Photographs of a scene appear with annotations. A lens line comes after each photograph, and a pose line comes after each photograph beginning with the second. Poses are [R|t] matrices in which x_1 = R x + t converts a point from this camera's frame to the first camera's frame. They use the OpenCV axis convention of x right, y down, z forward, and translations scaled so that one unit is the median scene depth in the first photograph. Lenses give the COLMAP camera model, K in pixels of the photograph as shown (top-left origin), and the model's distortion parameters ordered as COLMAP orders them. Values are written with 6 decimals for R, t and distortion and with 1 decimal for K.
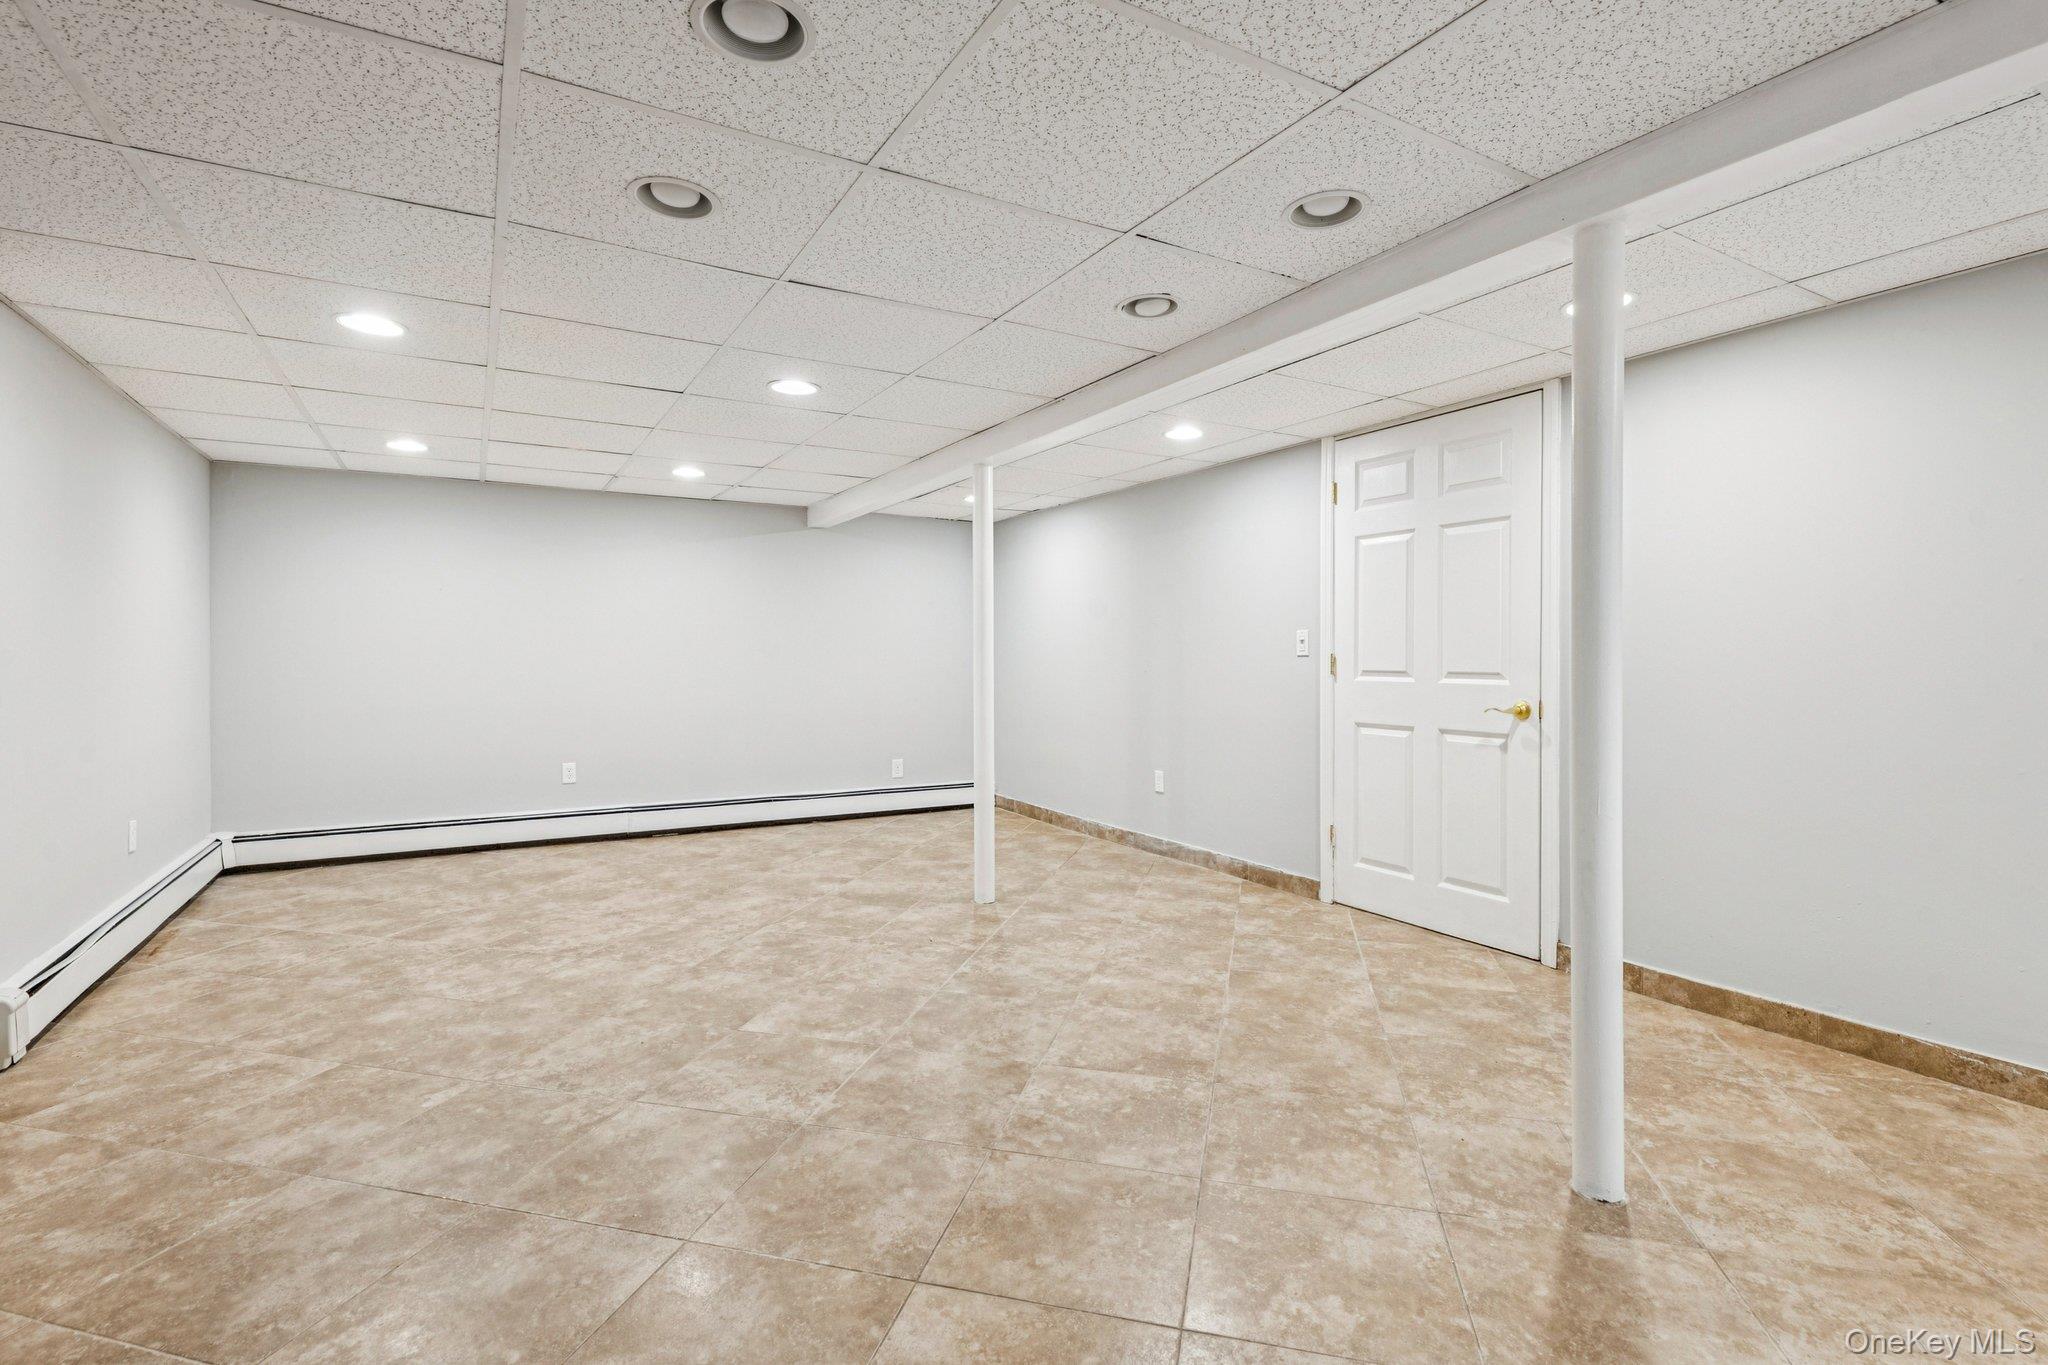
lens RADIAL K [[933.5, 0, 1023.9], [0, 933.5, 671.6], [0, 0, 1]] dist [-0.001213, -0.000720]
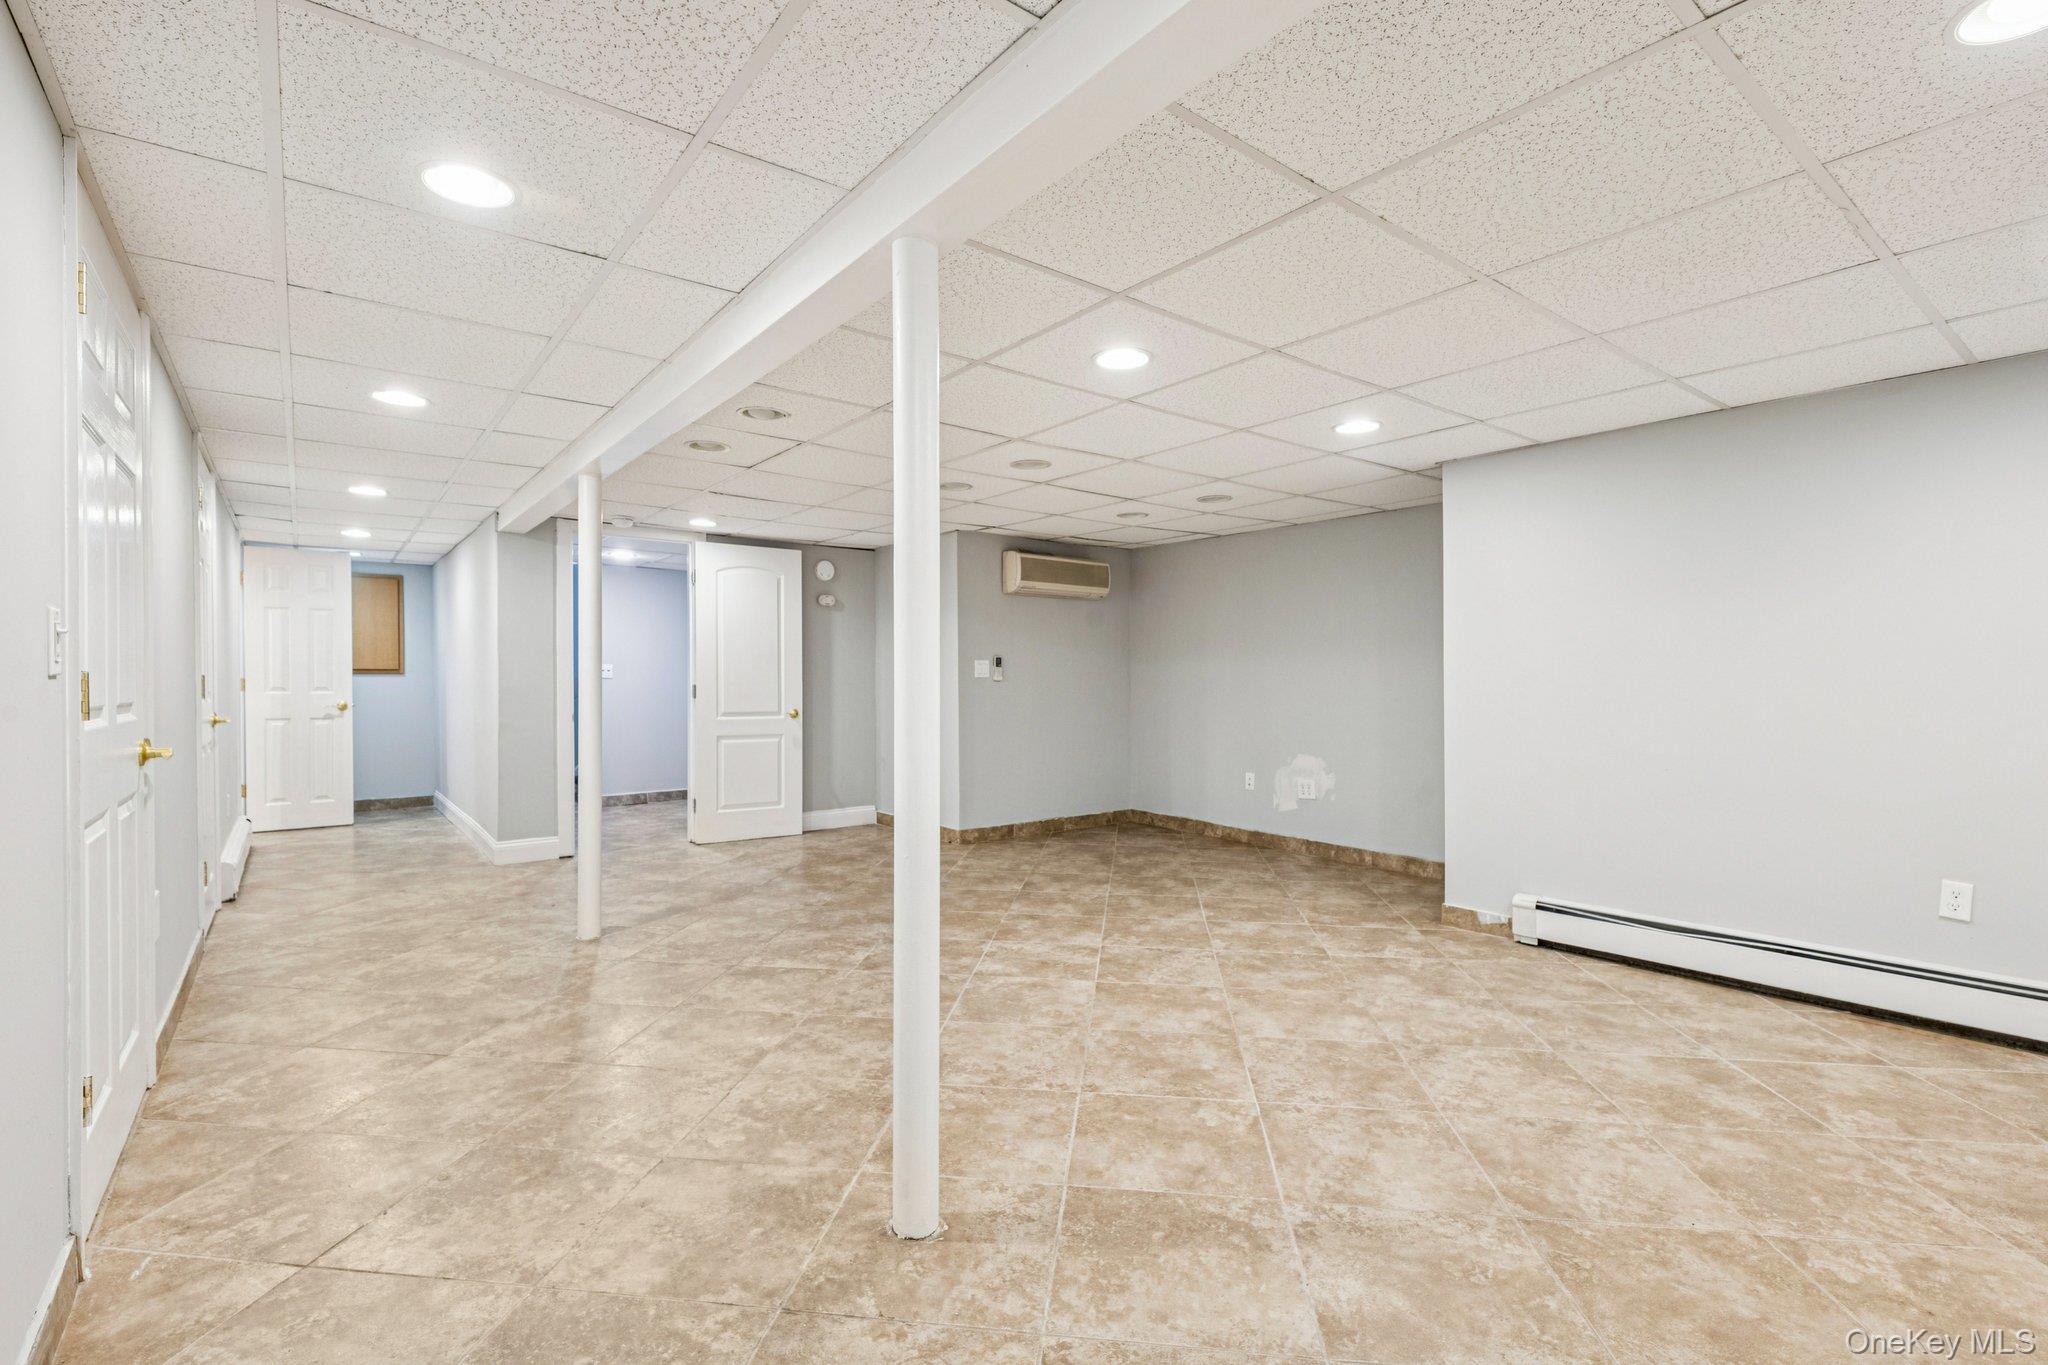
lens RADIAL K [[933.5, 0, 1023.2], [0, 933.5, 682.0], [0, 0, 1]] dist [-0.001213, -0.000720]
pose [[-0.991967, -0.001659, -0.126487, -0.053195], [-0.004025, 0.999822, 0.018458, -0.034208], [0.126434, 0.018819, -0.991797, 2.135352]]
